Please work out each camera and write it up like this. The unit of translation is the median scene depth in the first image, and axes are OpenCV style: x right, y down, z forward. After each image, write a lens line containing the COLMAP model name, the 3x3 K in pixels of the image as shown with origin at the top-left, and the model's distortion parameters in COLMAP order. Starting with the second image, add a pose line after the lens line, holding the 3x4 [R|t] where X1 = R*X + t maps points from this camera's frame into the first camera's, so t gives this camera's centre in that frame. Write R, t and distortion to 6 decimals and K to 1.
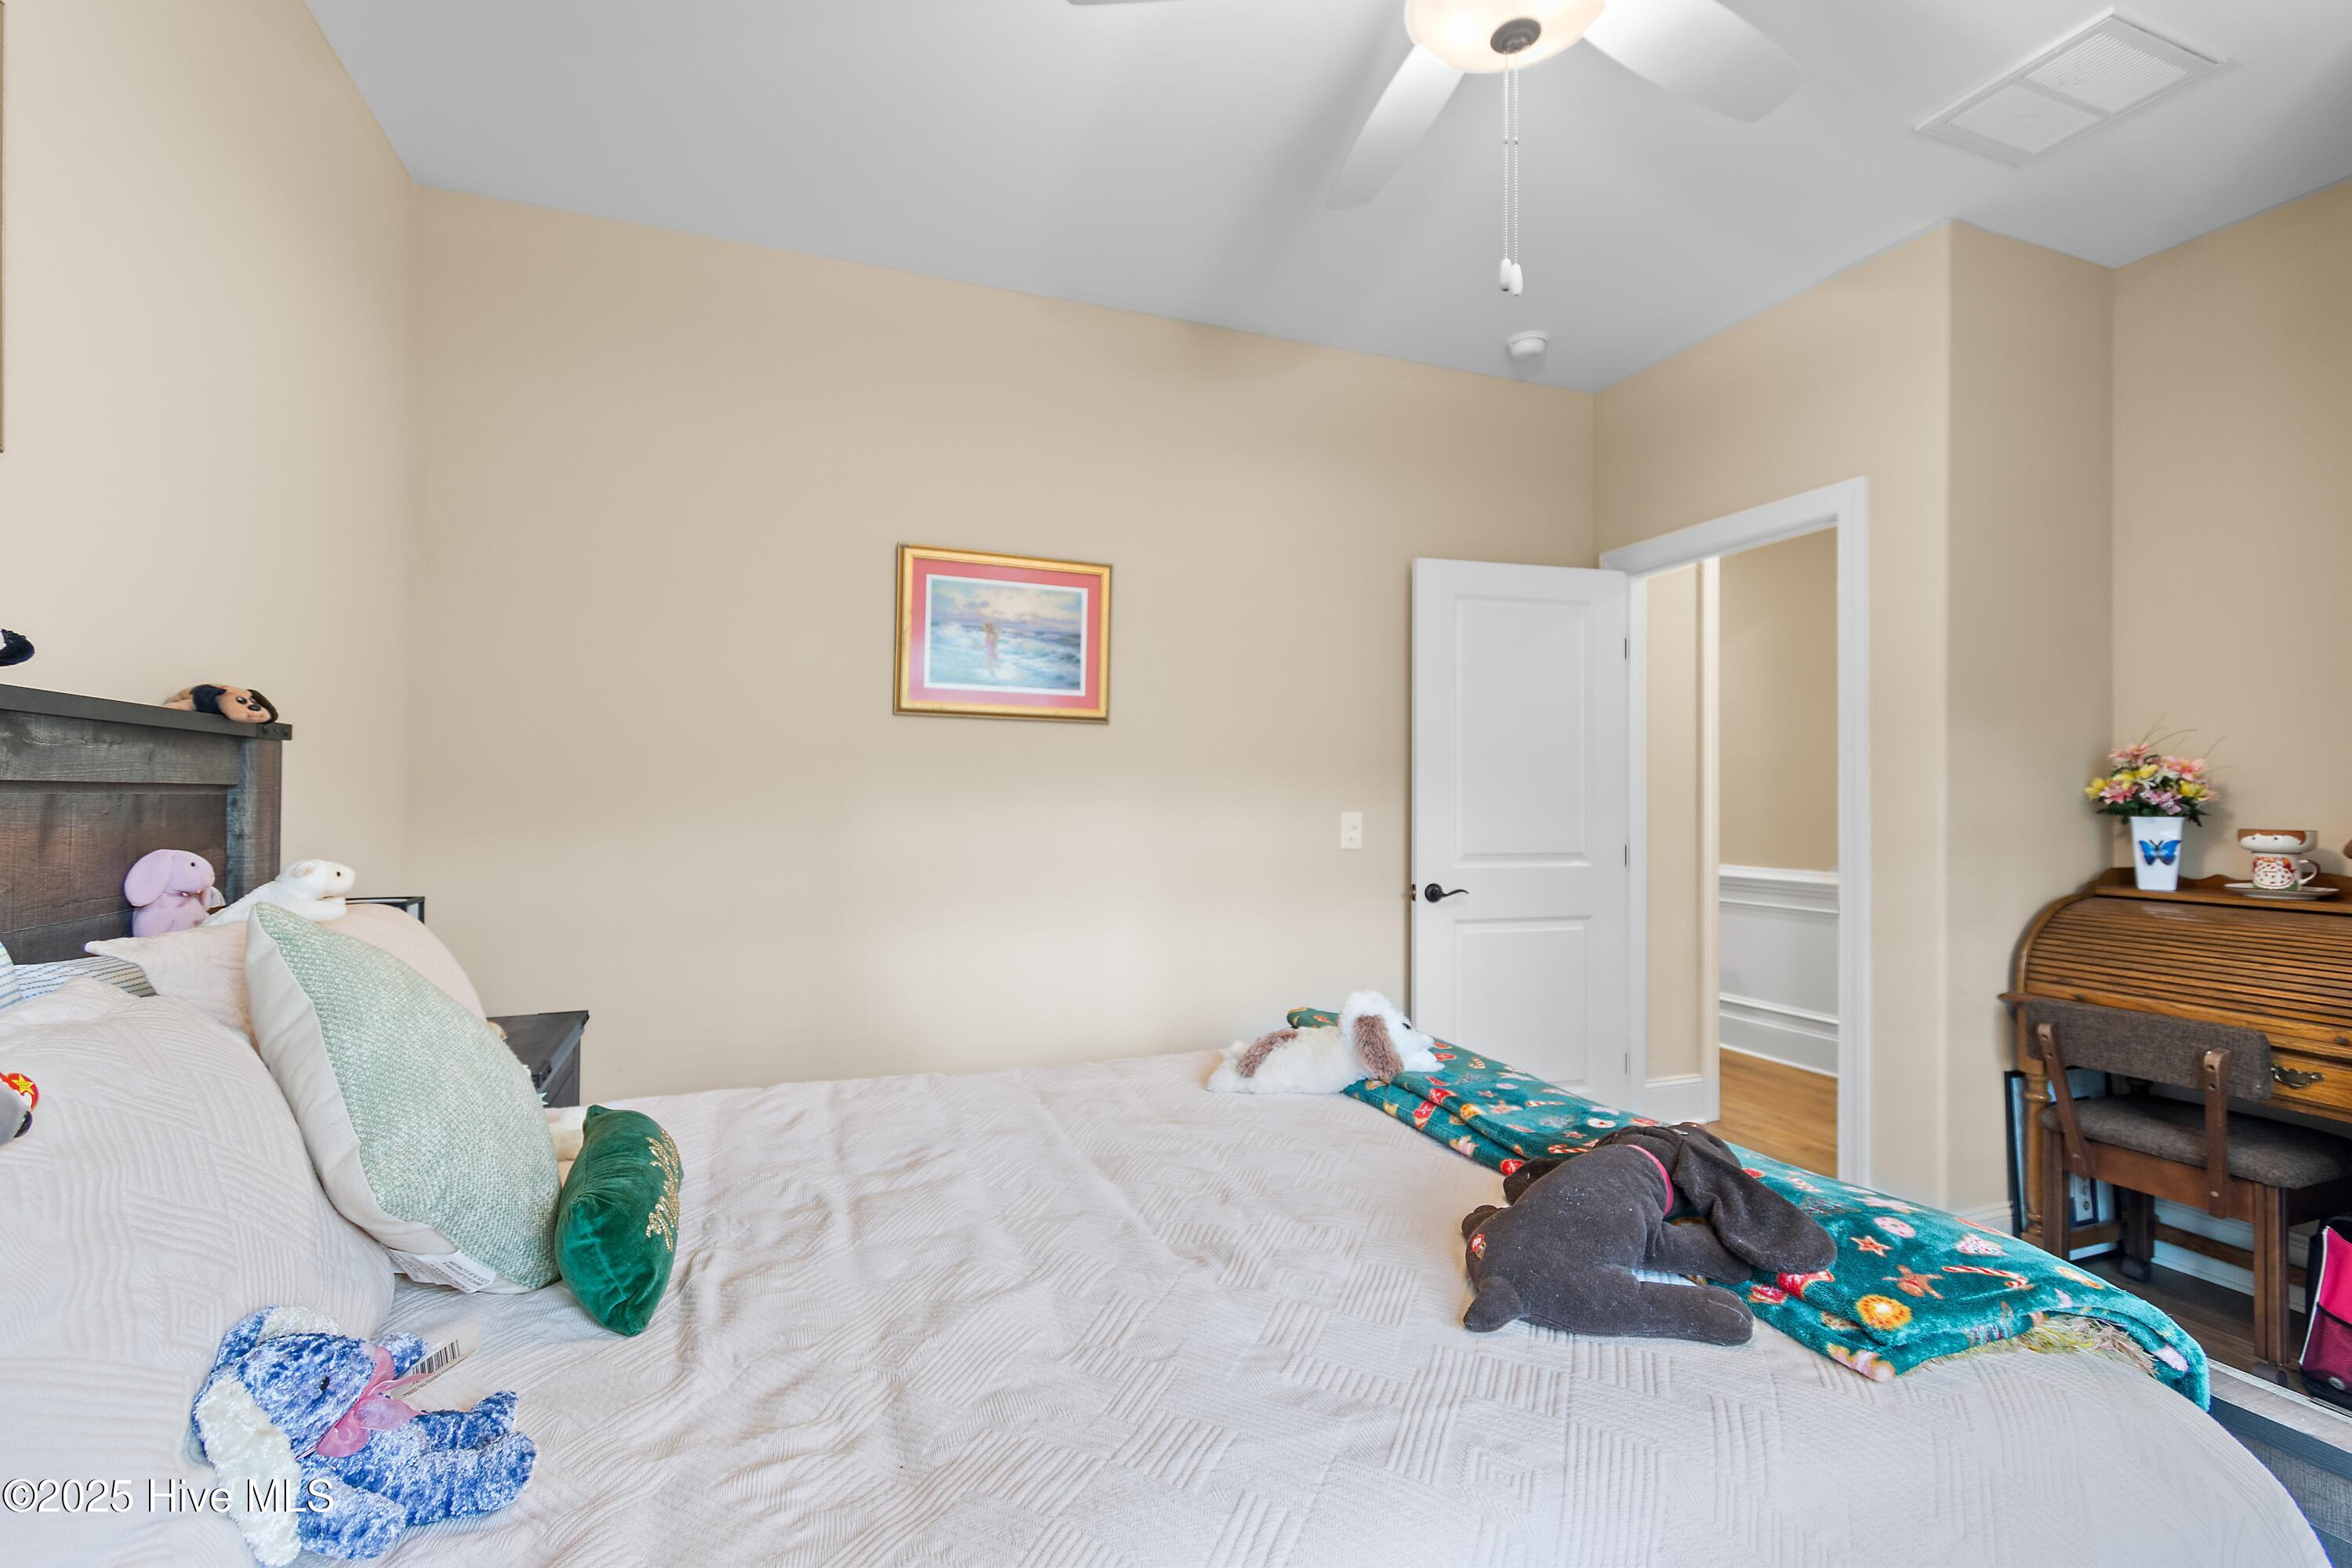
lens RADIAL K [[1050.5, 0, 1174.8], [0, 1050.5, 787.4], [0, 0, 1]] dist [0.006259, -0.003129]
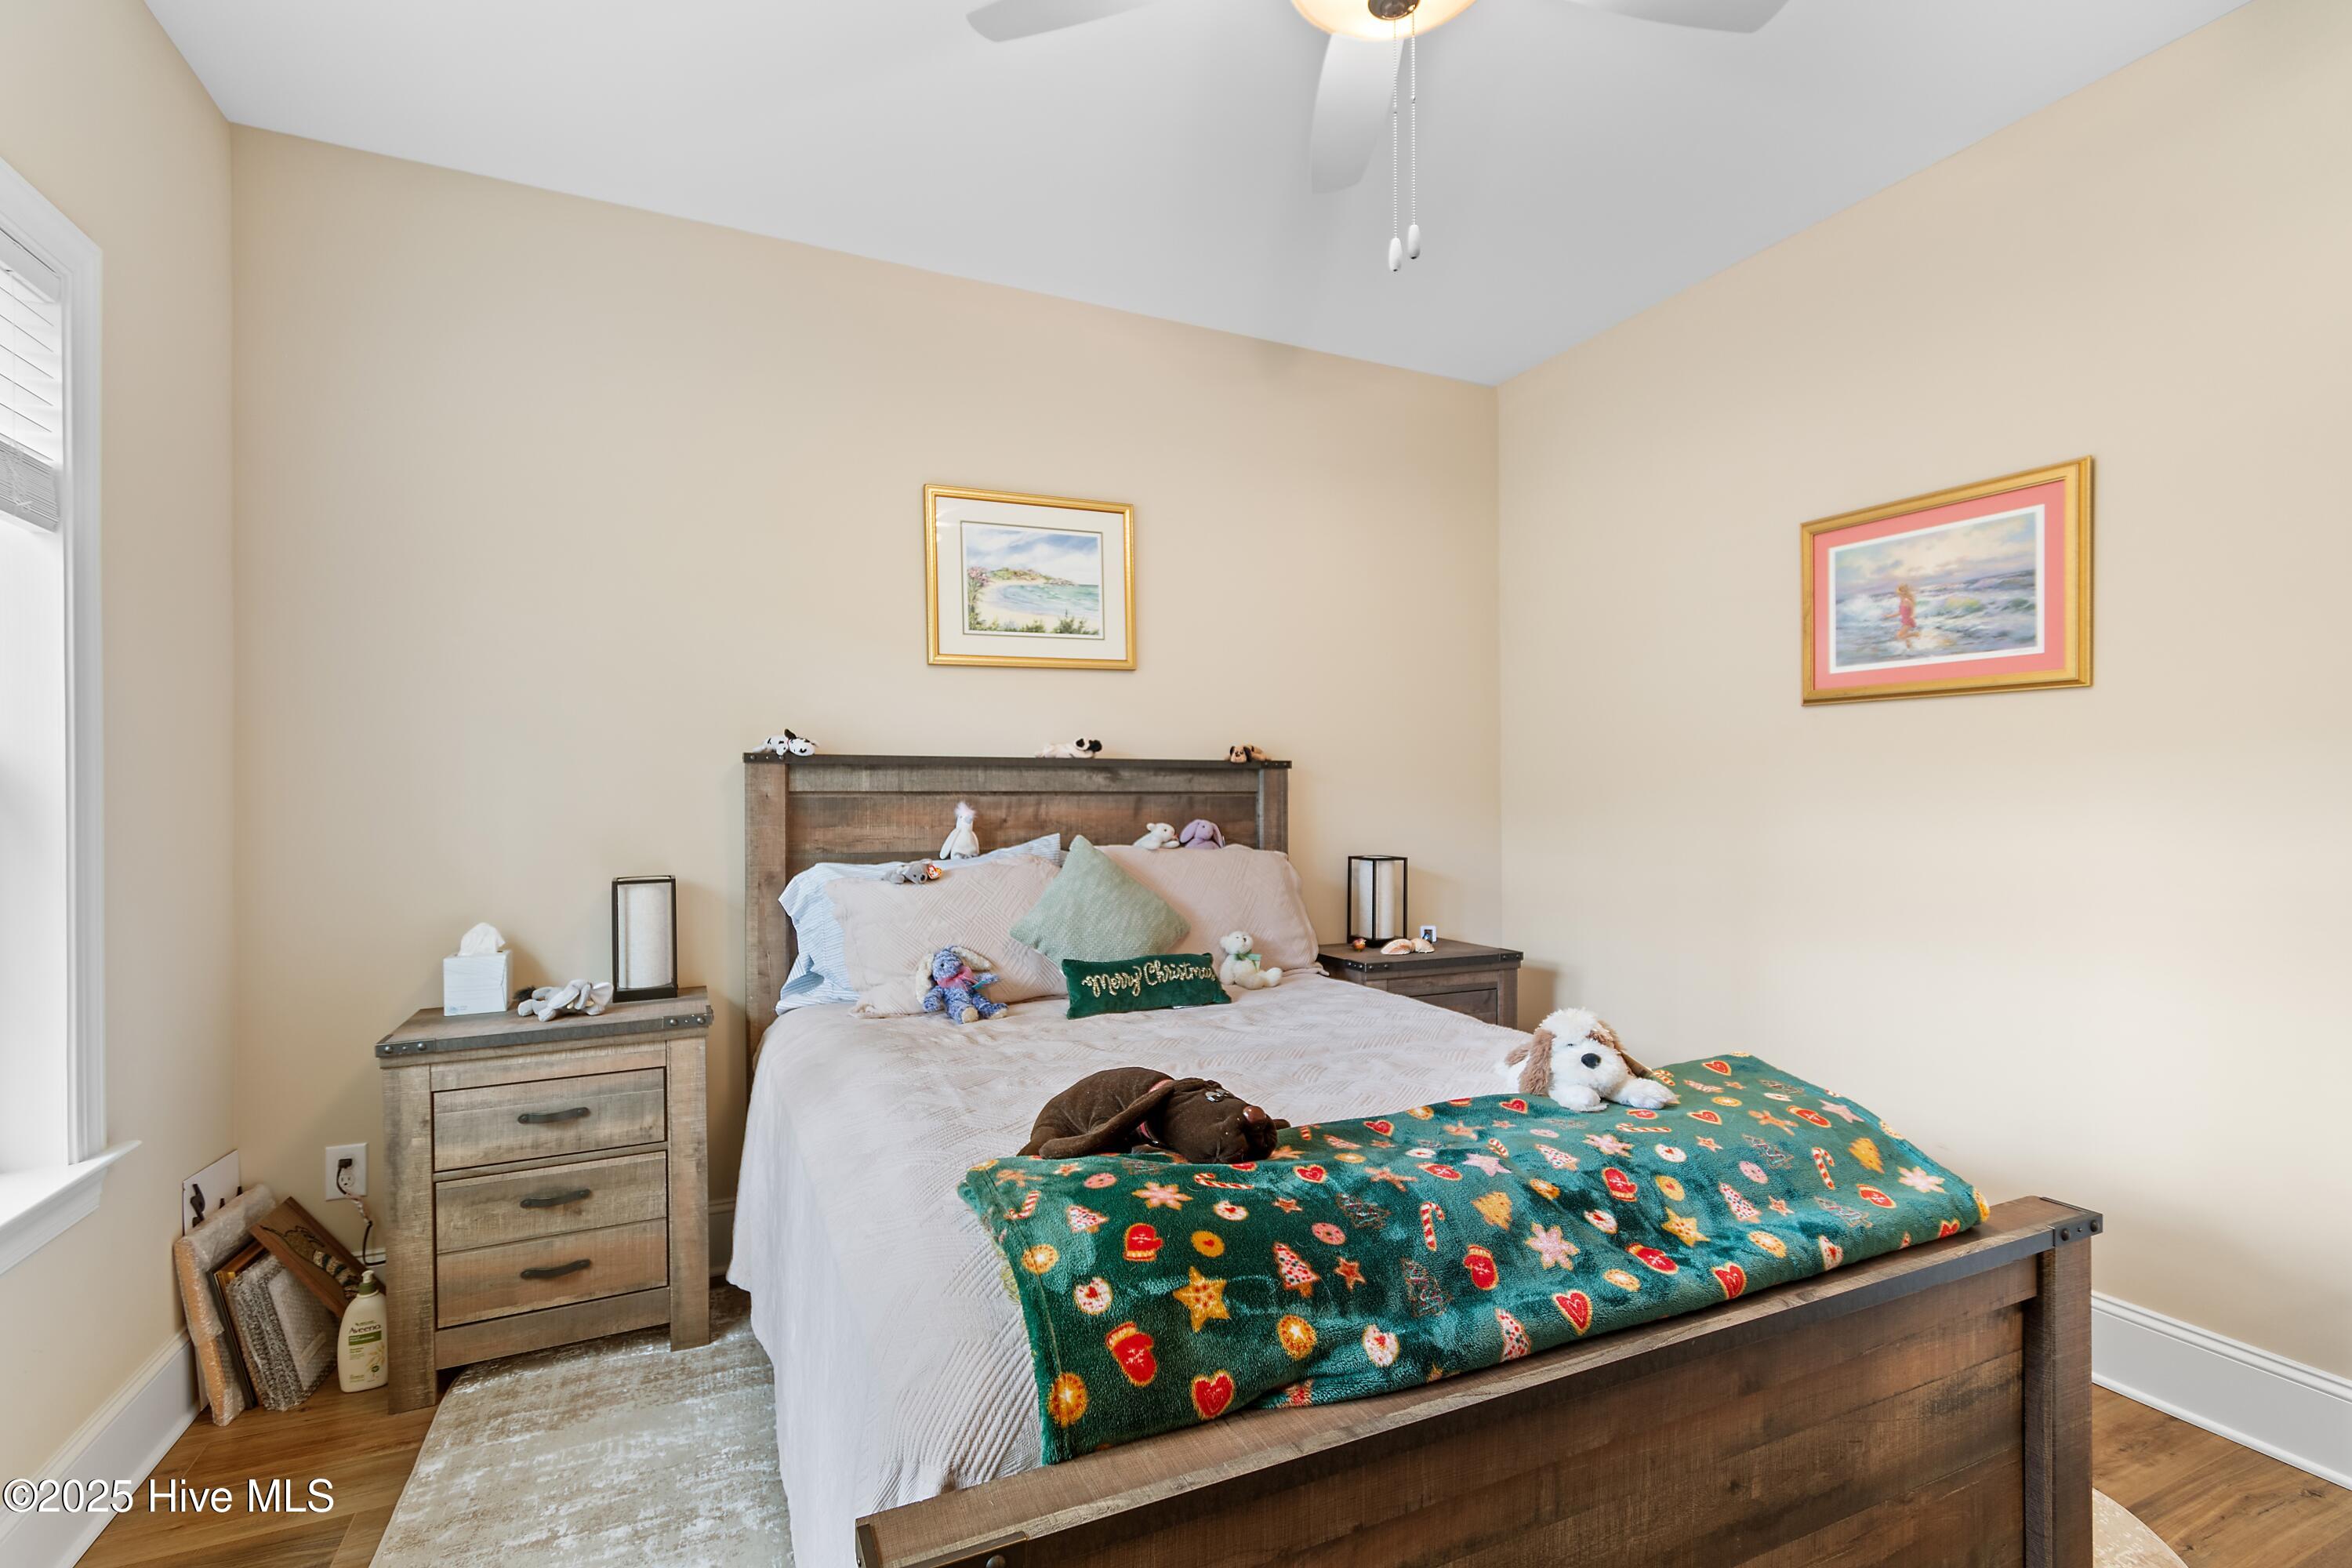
lens RADIAL K [[1050.5, 0, 1171.3], [0, 1050.5, 789.9], [0, 0, 1]] dist [0.006259, -0.003129]
pose [[0.048968, -0.006529, -0.998779, 0.618770], [0.014266, 0.999881, -0.005837, 0.002692], [0.998698, -0.013963, 0.049056, 0.370900]]
